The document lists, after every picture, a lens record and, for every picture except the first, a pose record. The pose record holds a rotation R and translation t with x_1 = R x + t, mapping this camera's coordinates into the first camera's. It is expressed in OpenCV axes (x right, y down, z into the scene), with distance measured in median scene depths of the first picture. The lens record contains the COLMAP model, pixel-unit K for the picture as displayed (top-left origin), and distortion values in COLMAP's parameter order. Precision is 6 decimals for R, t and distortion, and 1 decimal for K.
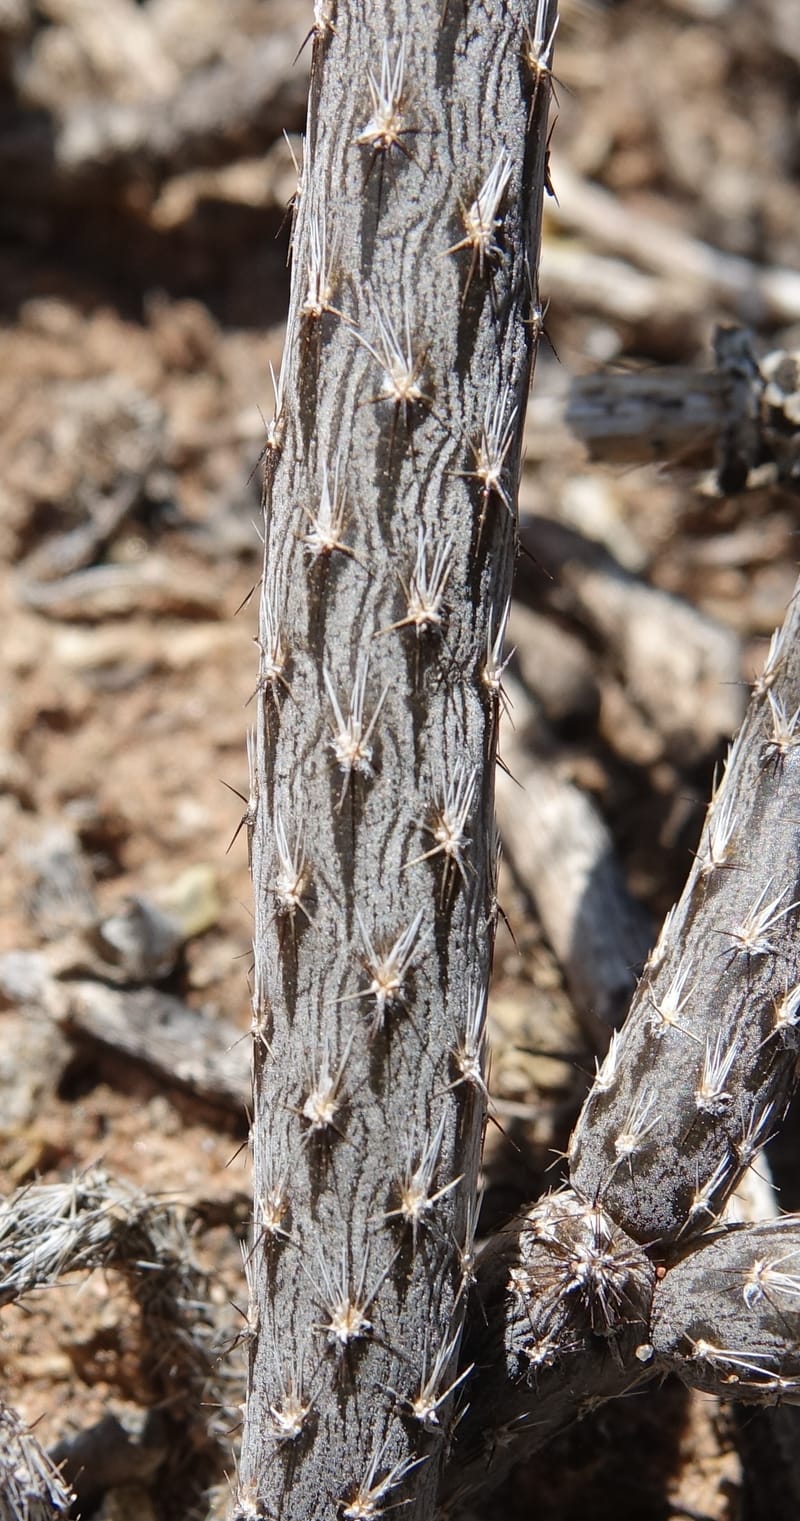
lens RADIAL K [[3076.2, 0, 400.0], [0, 3076.2, 760.5], [0, 0, 1]] dist [0.027814, 1.935587]
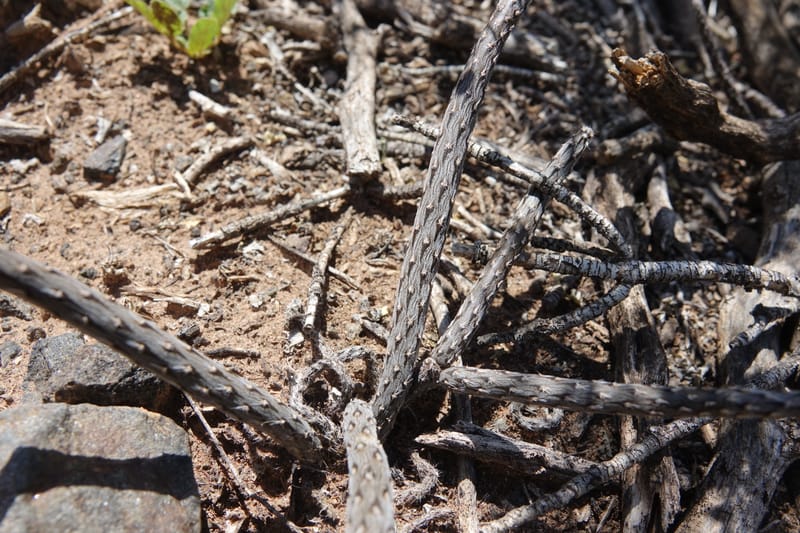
lens RADIAL K [[672.4, 0, 400.0], [0, 672.4, 266.5], [0, 0, 1]] dist [-0.012788, -0.014581]
pose [[0.984195, 0.169819, -0.050207, 0.026710], [-0.172429, 0.983583, -0.053222, 0.029376], [0.040344, 0.061038, 0.997320, -0.534283]]
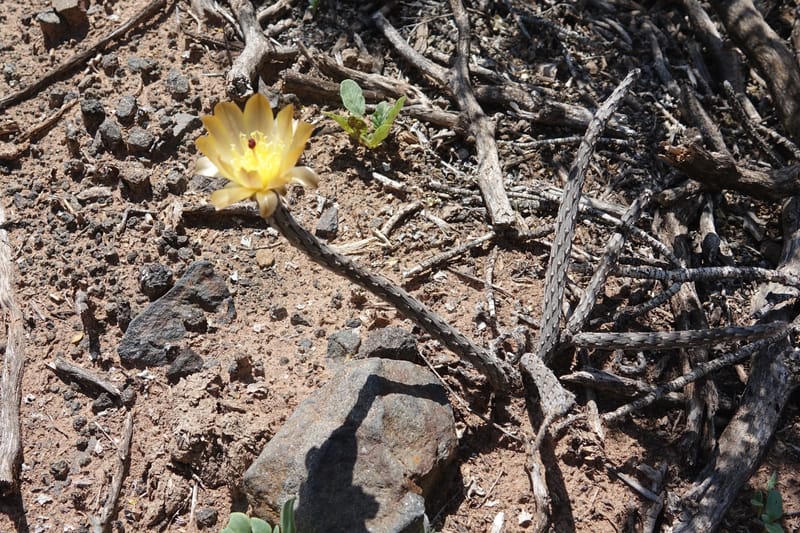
lens RADIAL K [[816.0, 0, 388.7], [0, 816.0, 236.2], [0, 0, 1]] dist [-0.005873, 0.000470]
pose [[0.984231, 0.105750, -0.141800, -0.217354], [-0.124761, 0.983277, -0.132668, 0.292423], [0.125399, 0.148267, 0.980965, -2.313199]]
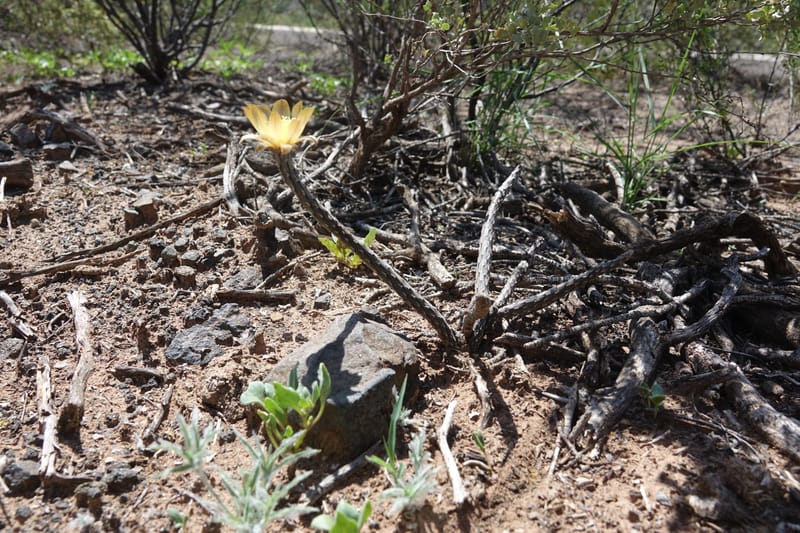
lens RADIAL K [[672.4, 0, 400.0], [0, 672.4, 266.5], [0, 0, 1]] dist [-0.012788, -0.014581]
pose [[0.992065, 0.001486, -0.125719, 0.009186], [-0.073112, 0.820305, -0.567234, 2.108970], [0.102285, 0.571924, 0.813904, -2.227340]]
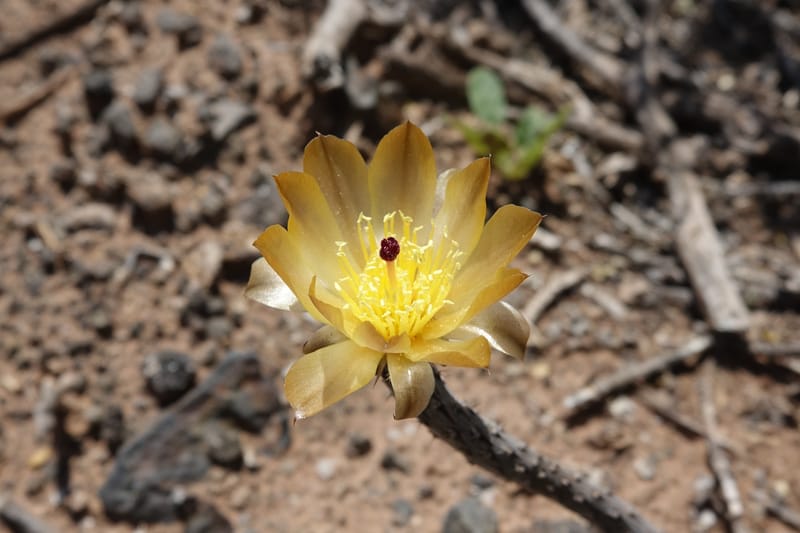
lens RADIAL K [[845.7, 0, 400.0], [0, 845.7, 266.5], [0, 0, 1]] dist [-0.001579, -0.001793]
pose [[0.965063, 0.199319, -0.170073, -0.774812], [-0.213226, 0.974657, -0.067668, -0.143776], [0.152275, 0.101567, 0.983105, -1.092676]]
